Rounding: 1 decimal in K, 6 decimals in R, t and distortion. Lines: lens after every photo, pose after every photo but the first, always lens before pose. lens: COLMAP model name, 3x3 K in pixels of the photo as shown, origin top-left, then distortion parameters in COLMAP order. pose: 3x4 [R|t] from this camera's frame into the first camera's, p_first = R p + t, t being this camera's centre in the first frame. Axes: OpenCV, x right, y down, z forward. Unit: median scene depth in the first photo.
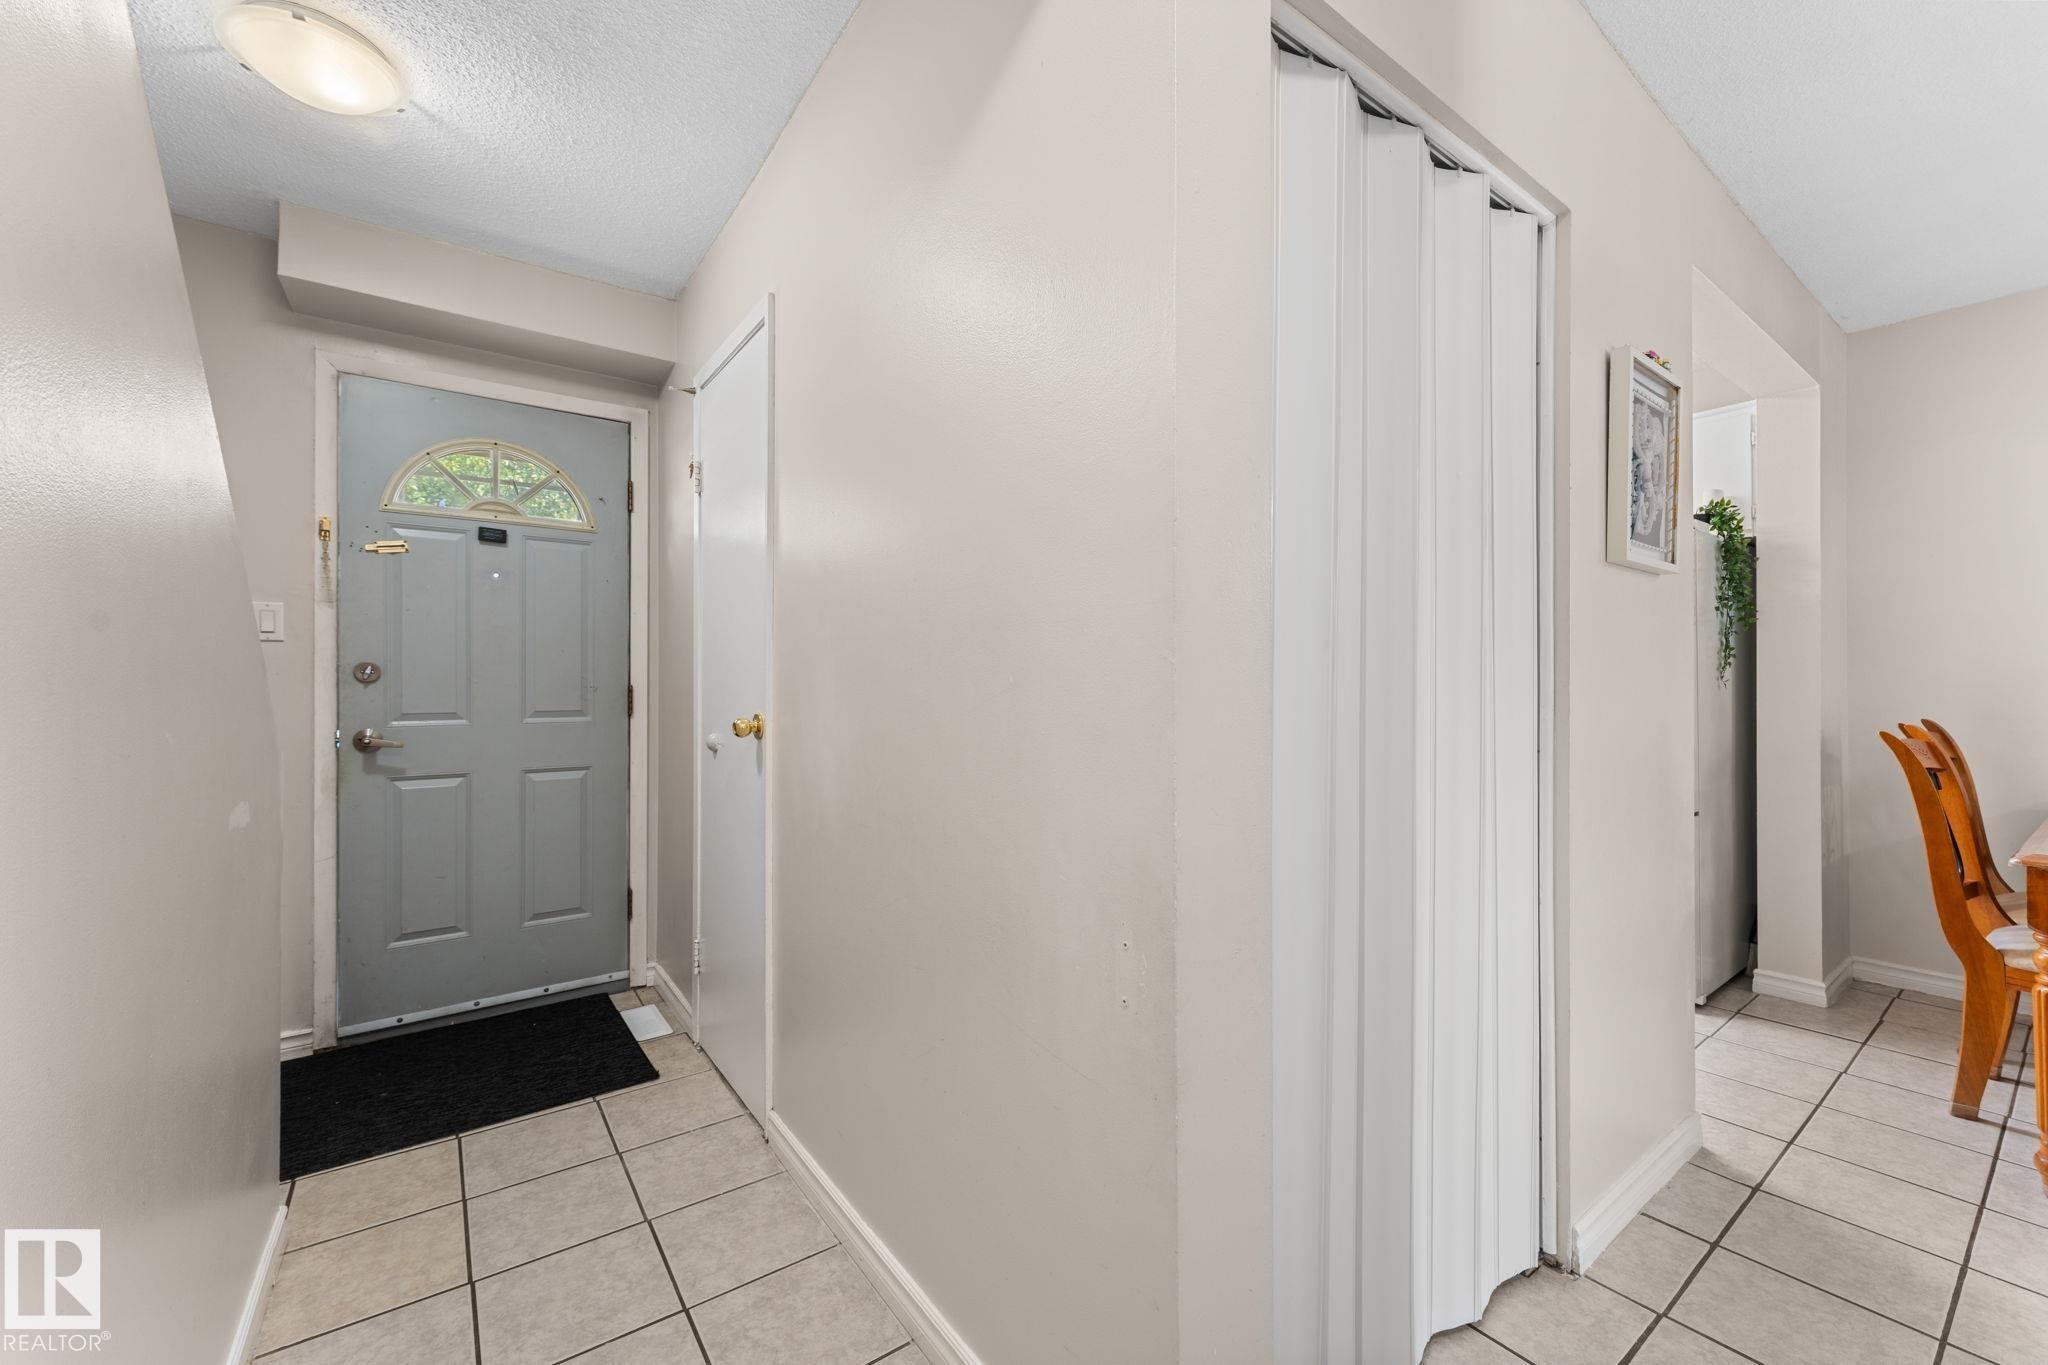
lens RADIAL K [[817.7, 0, 1033.2], [0, 817.7, 688.9], [0, 0, 1]] dist [0.002533, -0.000567]
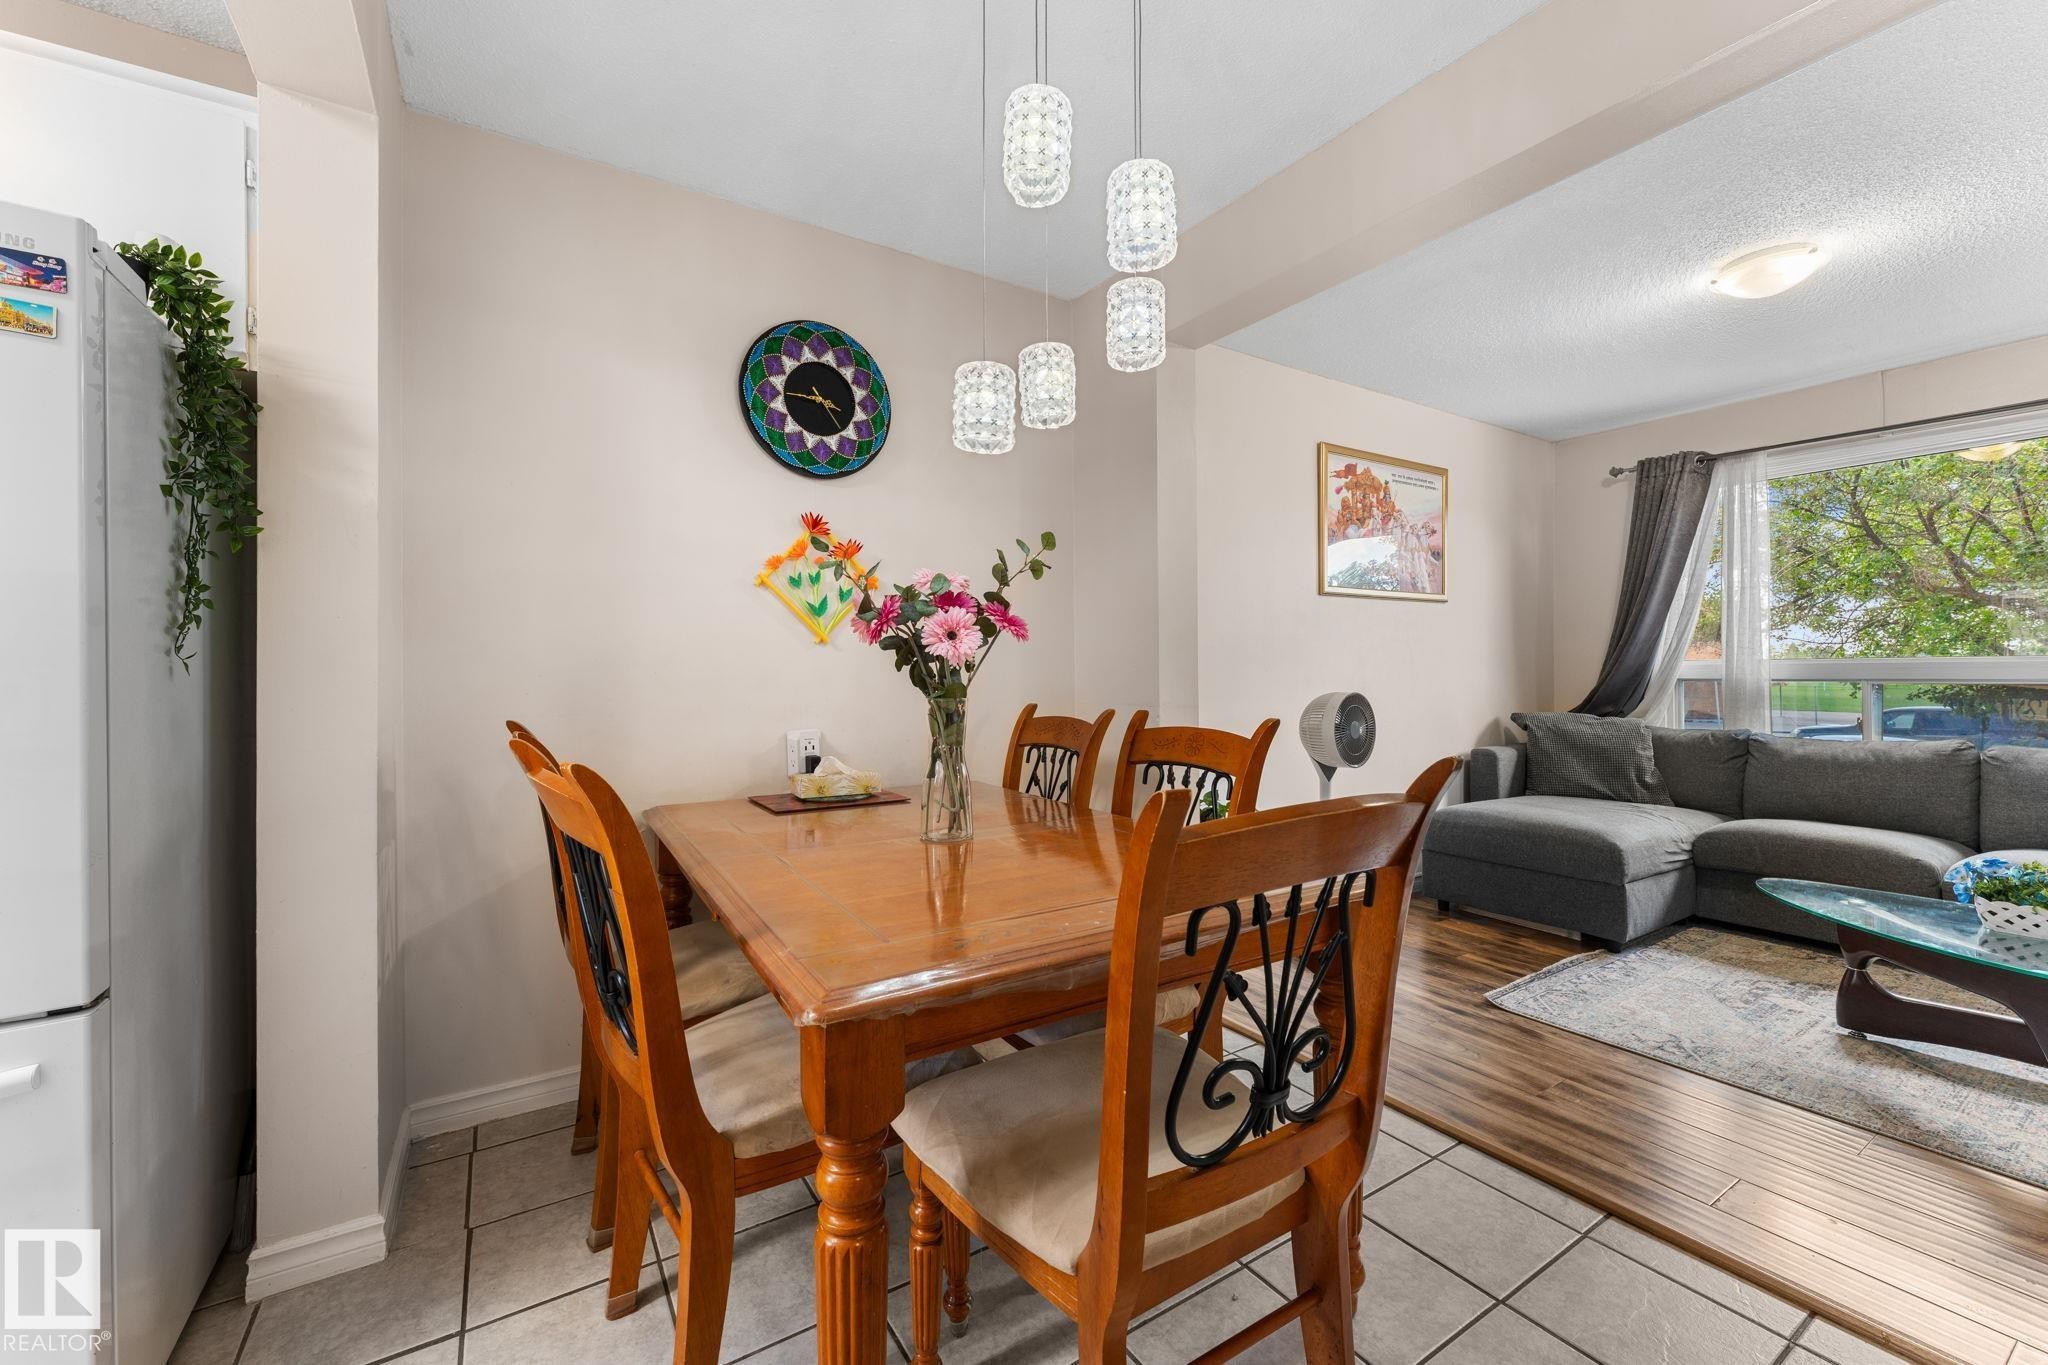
lens RADIAL K [[817.7, 0, 1027.8], [0, 817.7, 672.2], [0, 0, 1]] dist [0.002533, -0.000567]
pose [[0.070710, 0.000135, 0.997497, 0.435279], [-0.000239, 1.000000, -0.000118, -0.002001], [-0.997497, -0.000230, 0.070710, 0.515036]]
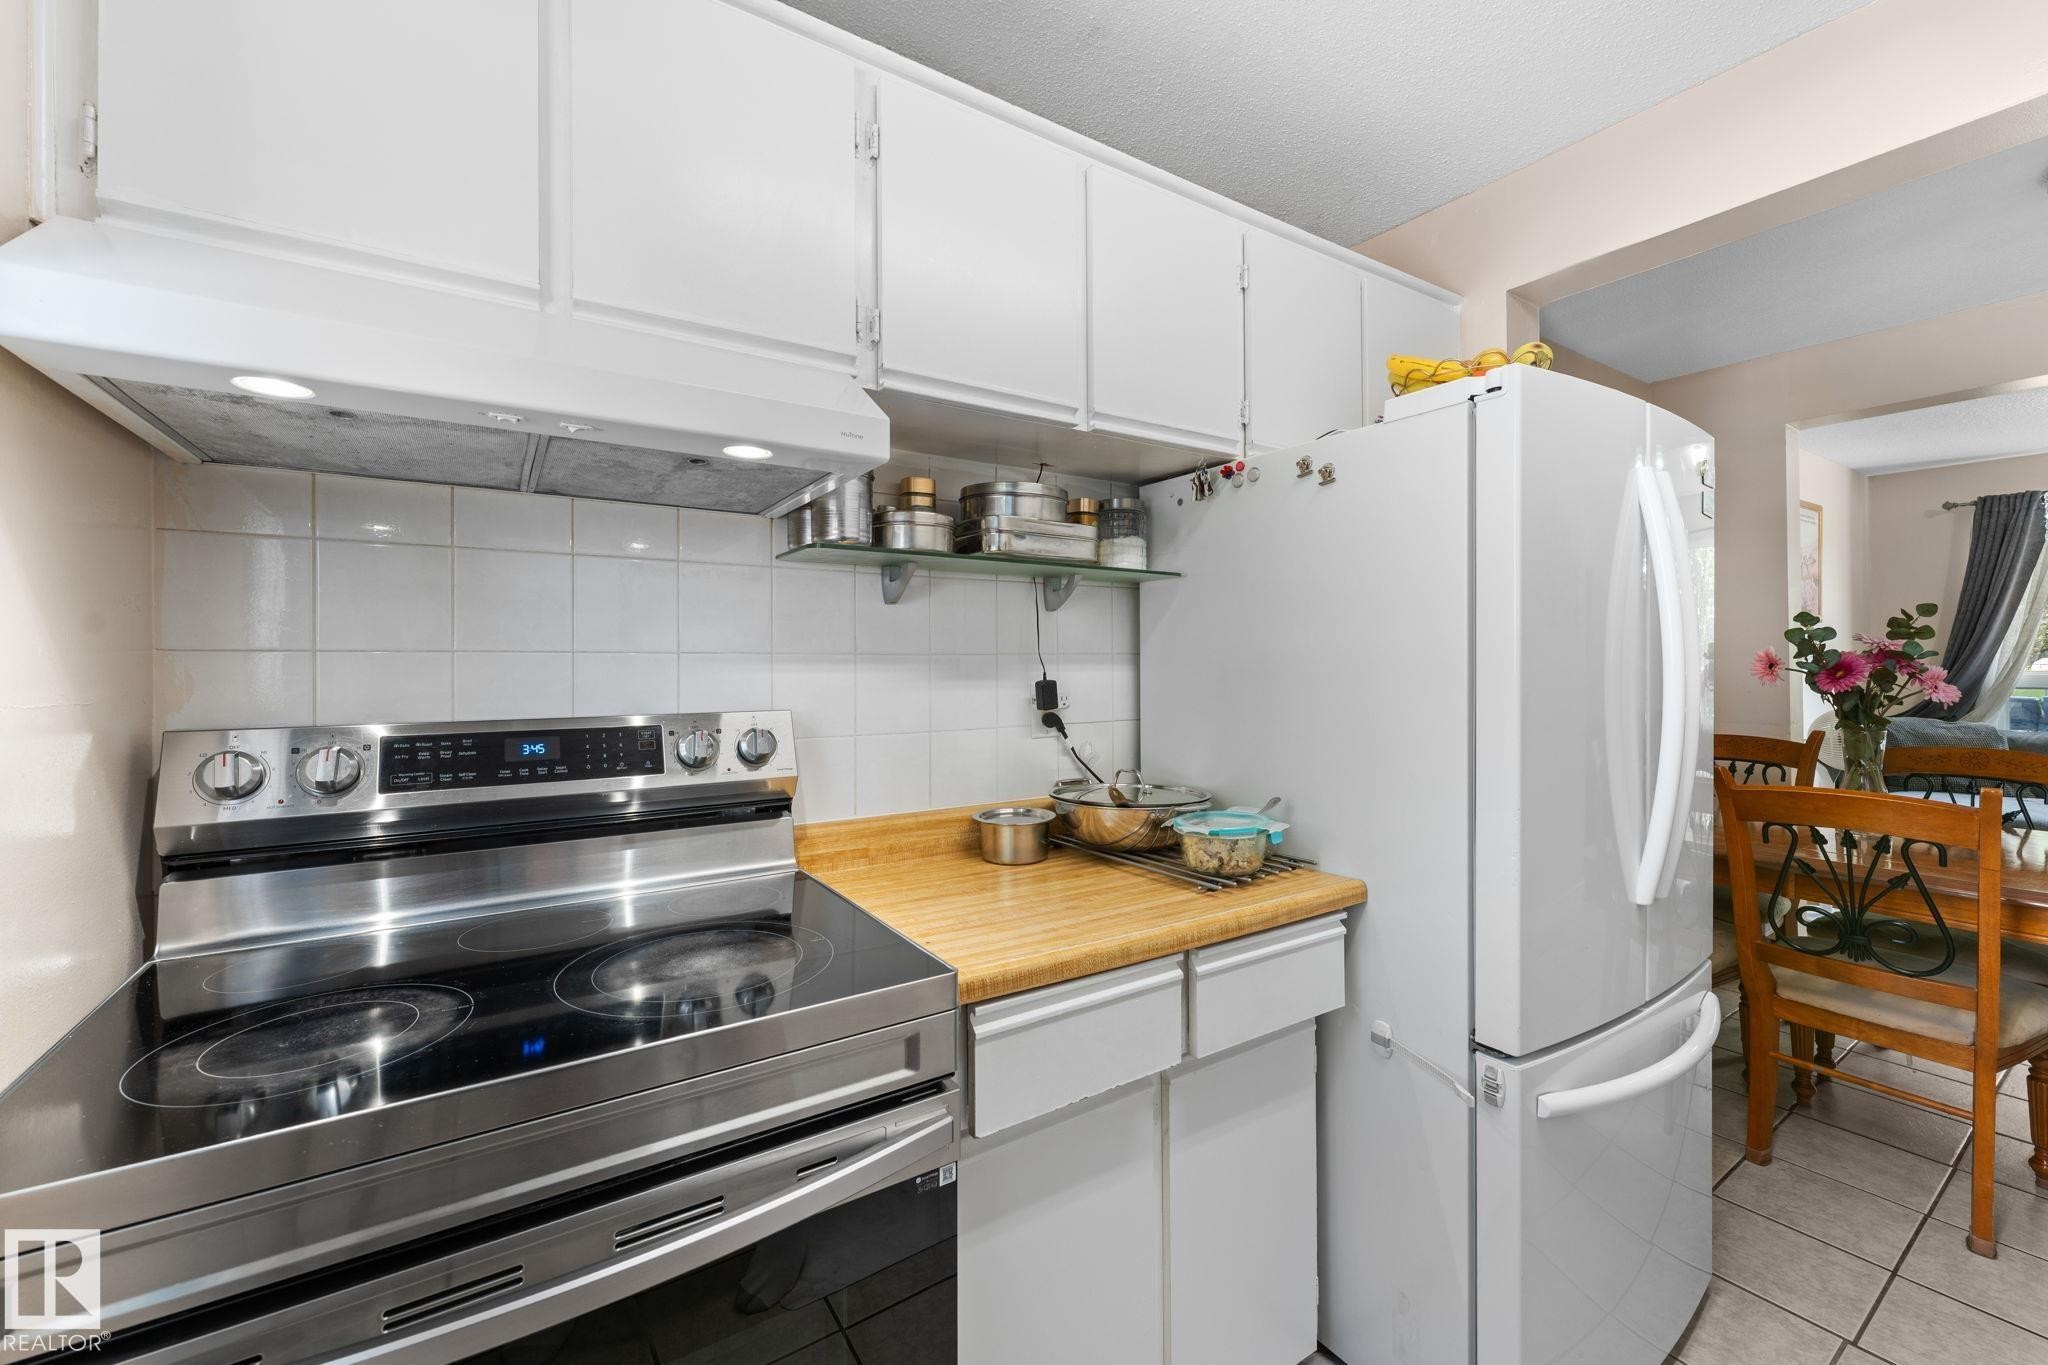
lens RADIAL K [[817.7, 0, 1018.8], [0, 817.7, 678.7], [0, 0, 1]] dist [0.002533, -0.000567]
pose [[0.055400, 0.016737, 0.998324, 0.178316], [0.004009, 0.999848, -0.016985, 0.012720], [-0.998456, 0.004943, 0.055325, 1.405411]]
